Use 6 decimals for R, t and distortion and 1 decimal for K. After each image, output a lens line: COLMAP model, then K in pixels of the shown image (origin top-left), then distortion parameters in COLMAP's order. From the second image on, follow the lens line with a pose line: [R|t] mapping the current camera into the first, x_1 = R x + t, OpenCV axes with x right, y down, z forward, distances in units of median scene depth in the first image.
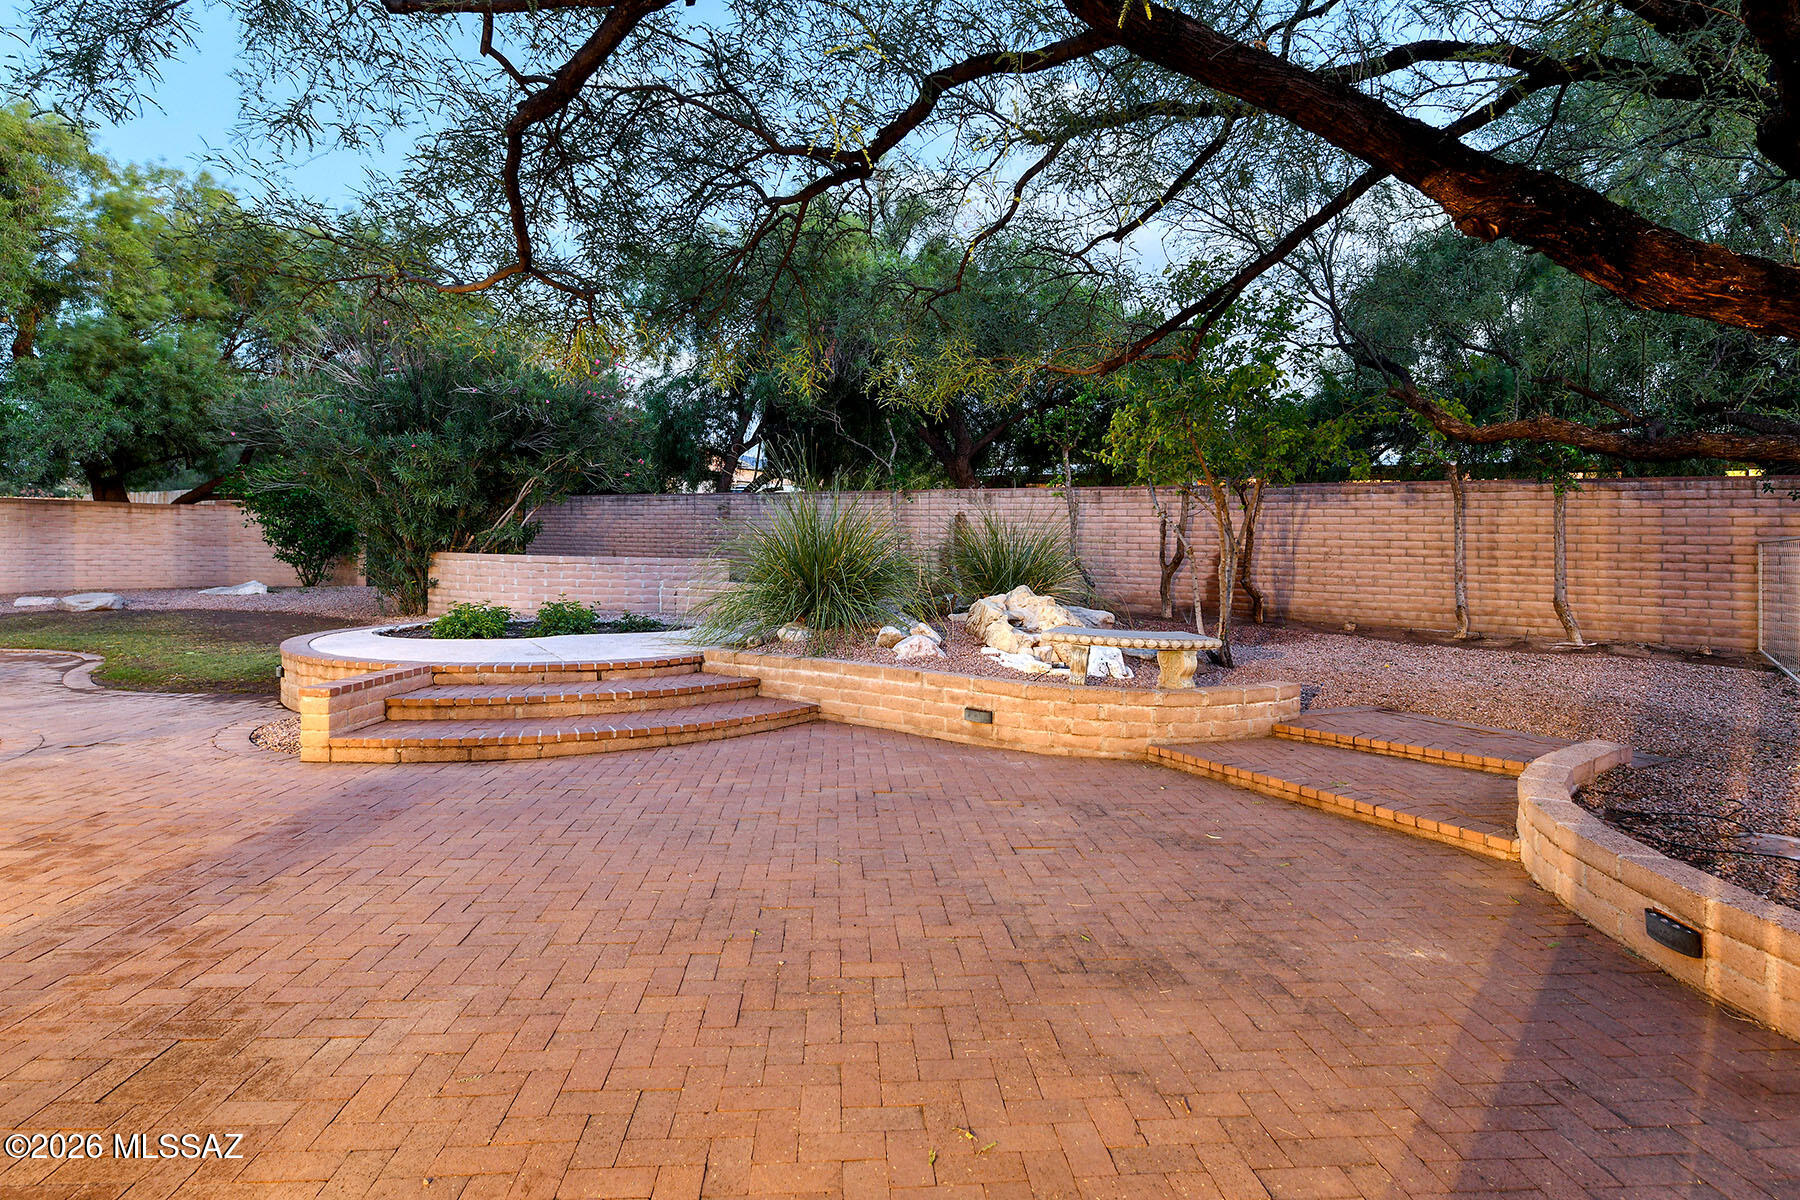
lens RADIAL K [[981.2, 0, 901.2], [0, 981.2, 562.7], [0, 0, 1]] dist [-0.003552, -0.000960]
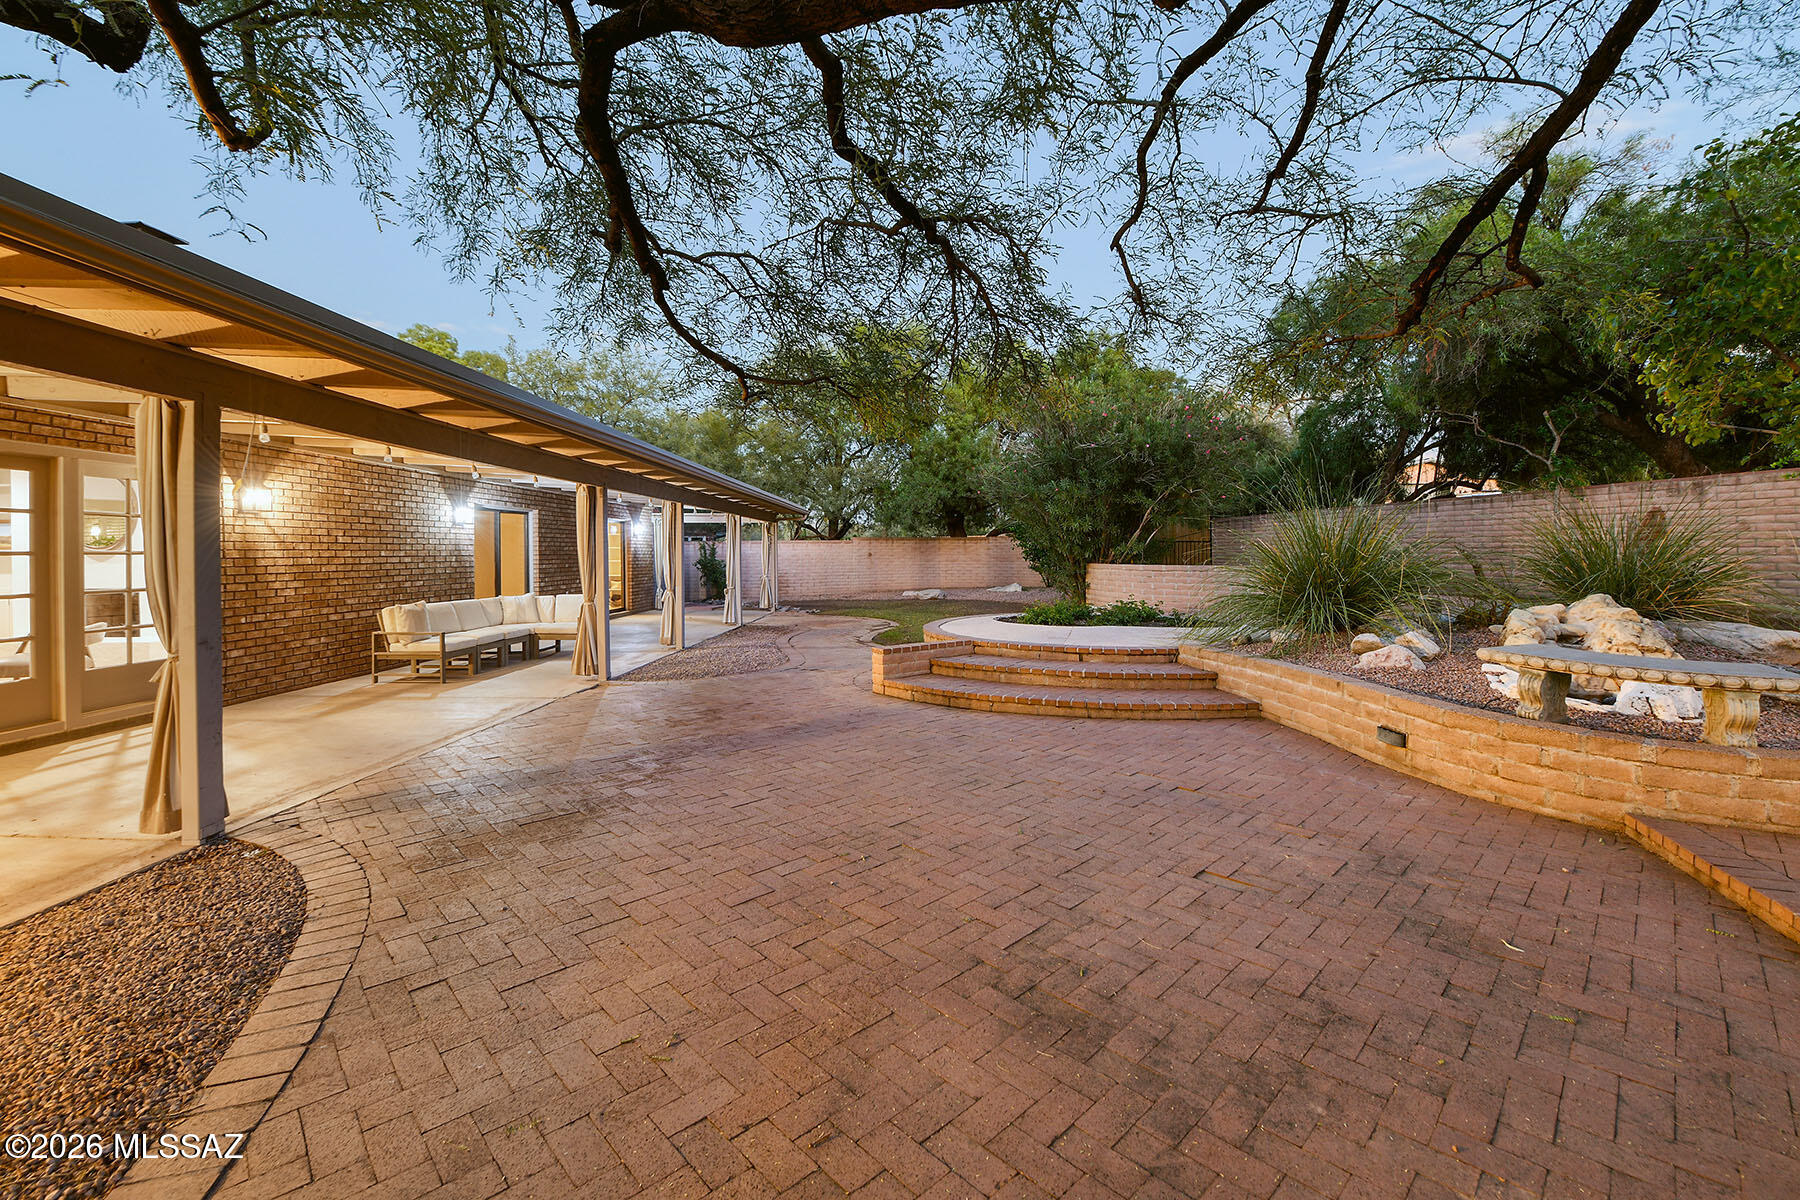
lens RADIAL K [[738.2, 0, 902.5], [0, 738.2, 577.1], [0, 0, 1]] dist [-0.015703, -0.000546]
pose [[0.620812, 0.000432, -0.783960, 0.330884], [0.005327, 0.999974, 0.004769, 0.004136], [0.783942, -0.007137, 0.620794, 0.234742]]
